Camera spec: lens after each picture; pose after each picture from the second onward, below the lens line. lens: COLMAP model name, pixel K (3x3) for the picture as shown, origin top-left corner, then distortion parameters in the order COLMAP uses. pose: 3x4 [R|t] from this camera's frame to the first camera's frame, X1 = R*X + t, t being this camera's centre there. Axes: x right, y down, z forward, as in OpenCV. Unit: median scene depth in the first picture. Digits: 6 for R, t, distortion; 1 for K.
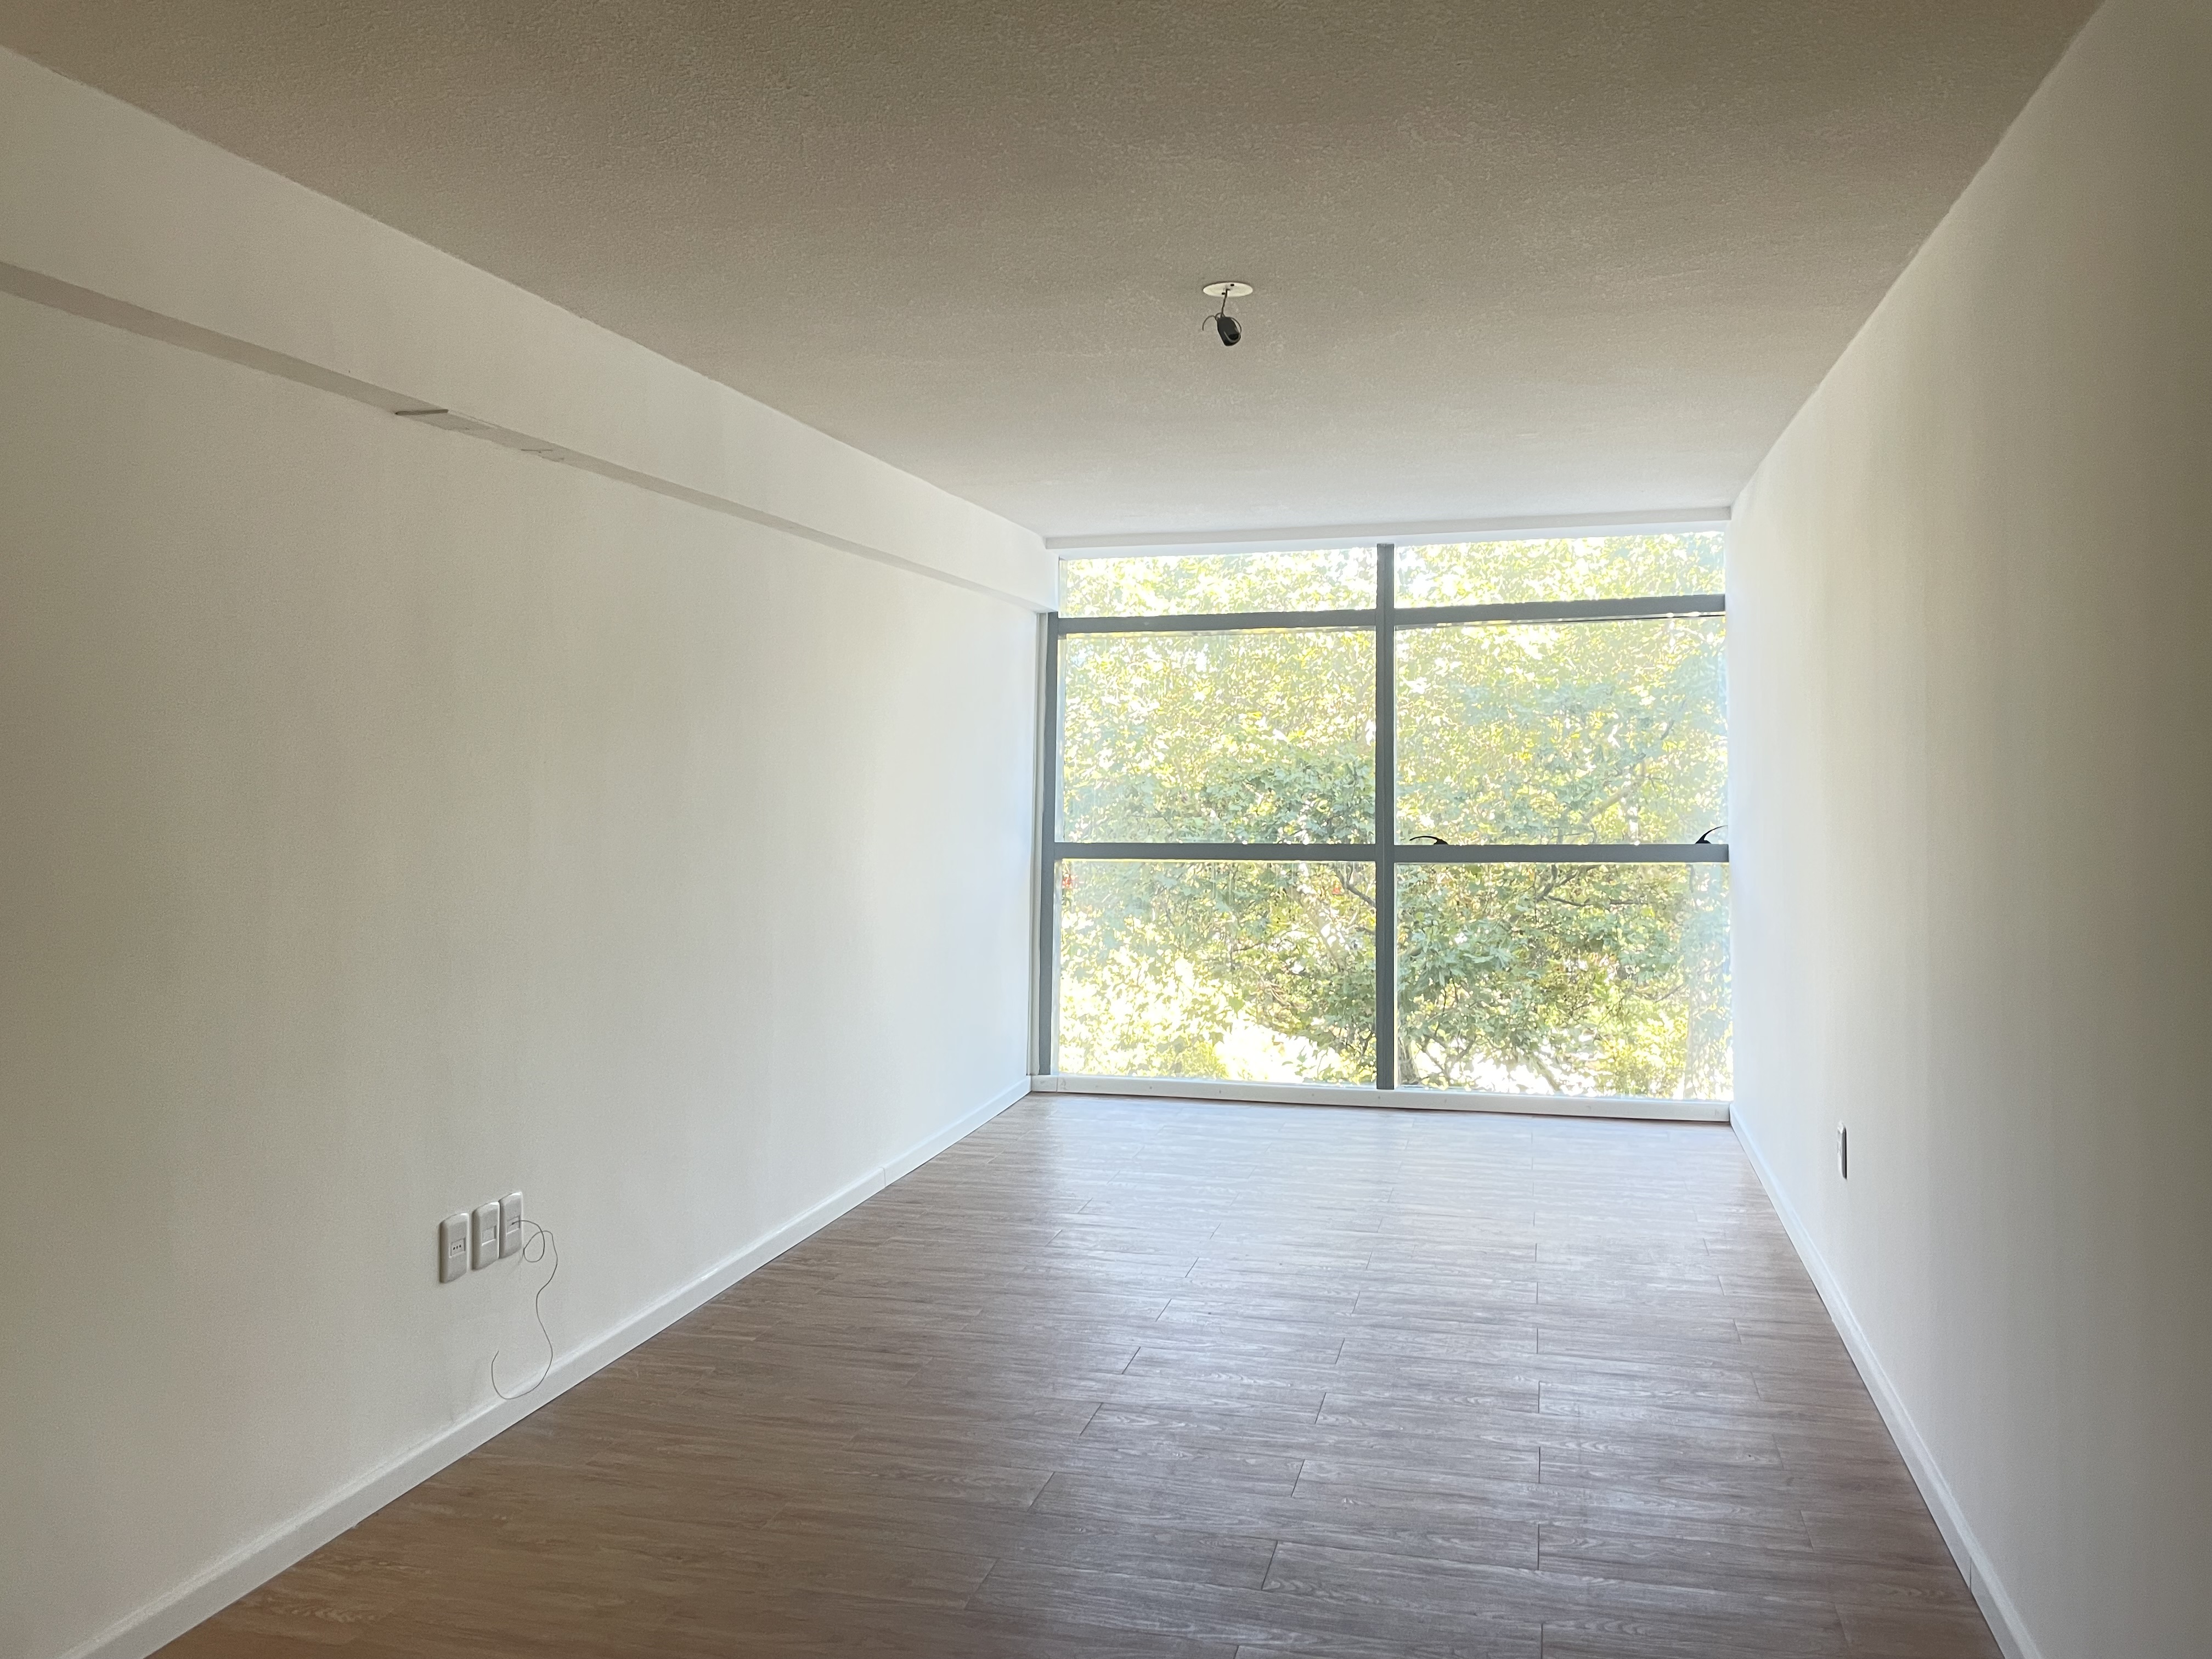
lens RADIAL K [[1677.7, 0, 1107.0], [0, 1677.7, 826.0], [0, 0, 1]] dist [0.065380, -0.060525]
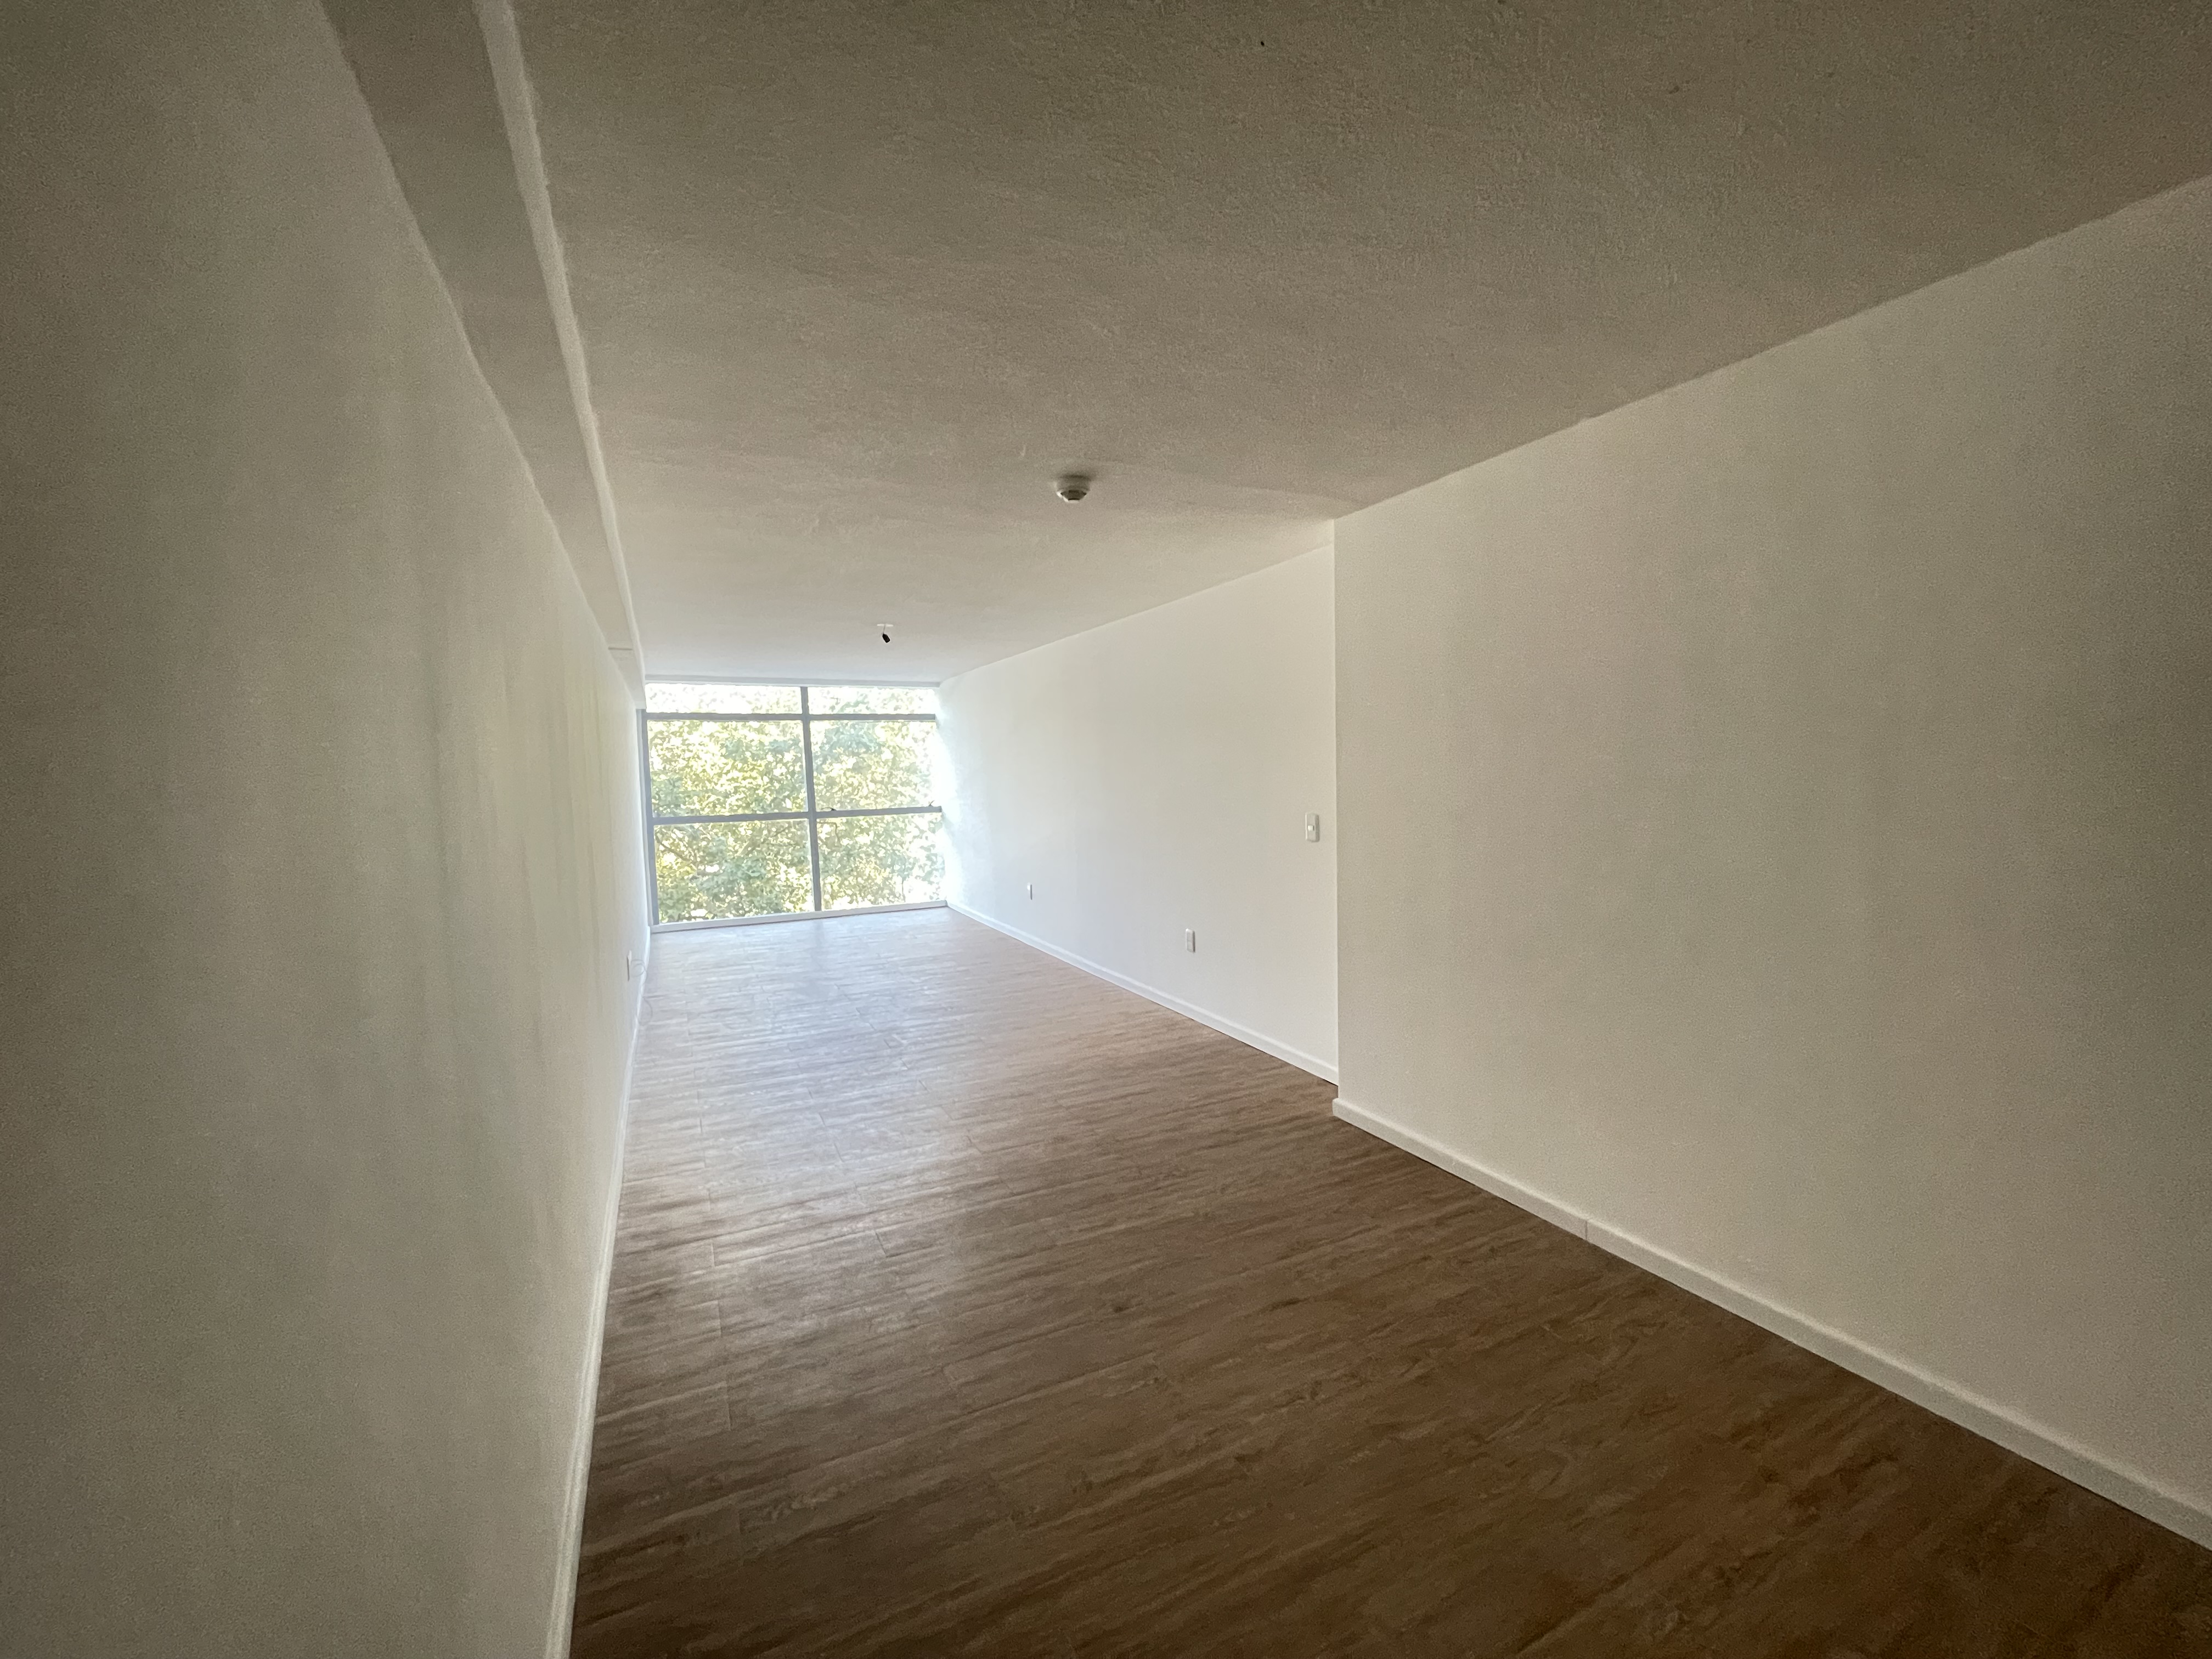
lens RADIAL K [[889.5, 0, 1099.1], [0, 889.5, 844.9], [0, 0, 1]] dist [0.001611, 0.000475]
pose [[0.761537, -0.063916, 0.644962, -0.352156], [0.038292, 0.997824, 0.053672, 0.006265], [-0.646989, -0.016176, 0.762328, -0.252561]]
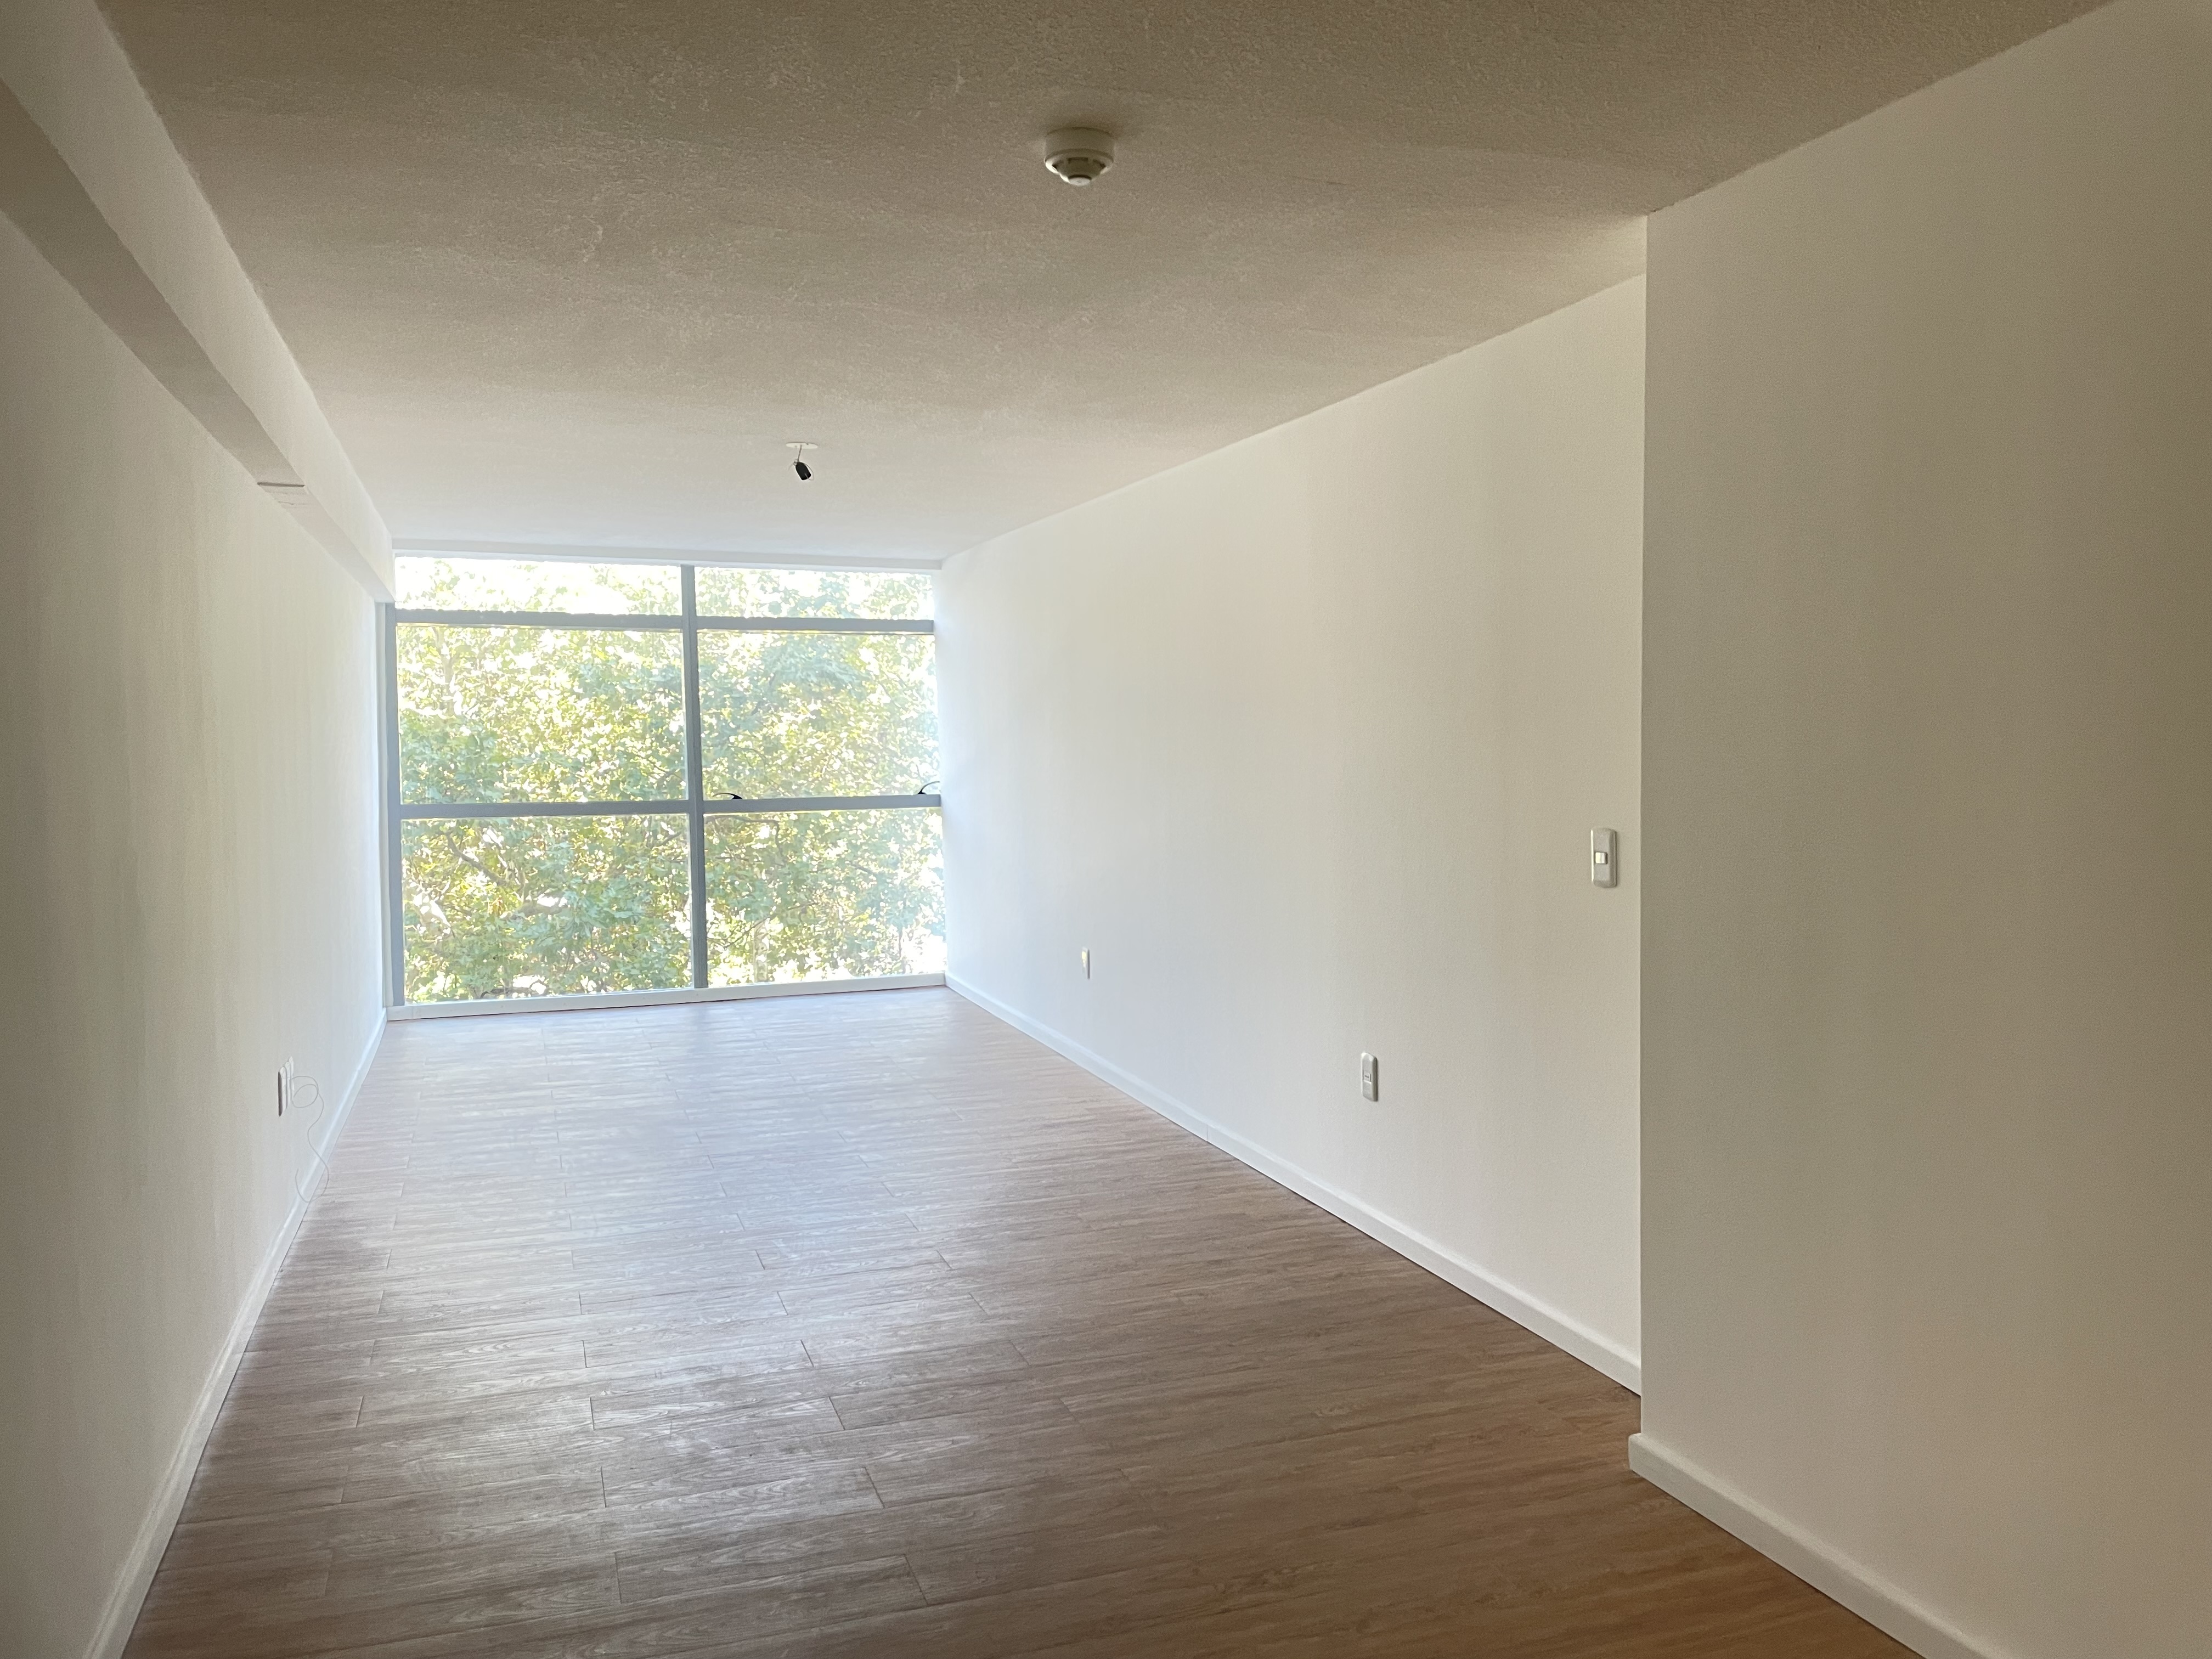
lens RADIAL K [[1677.7, 0, 1120.4], [0, 1677.7, 823.2], [0, 0, 1]] dist [0.065380, -0.060525]
pose [[0.824075, -0.026988, 0.565838, -0.298311], [0.017742, 0.999604, 0.021839, 0.006814], [-0.566203, -0.007958, 0.824227, -0.251336]]
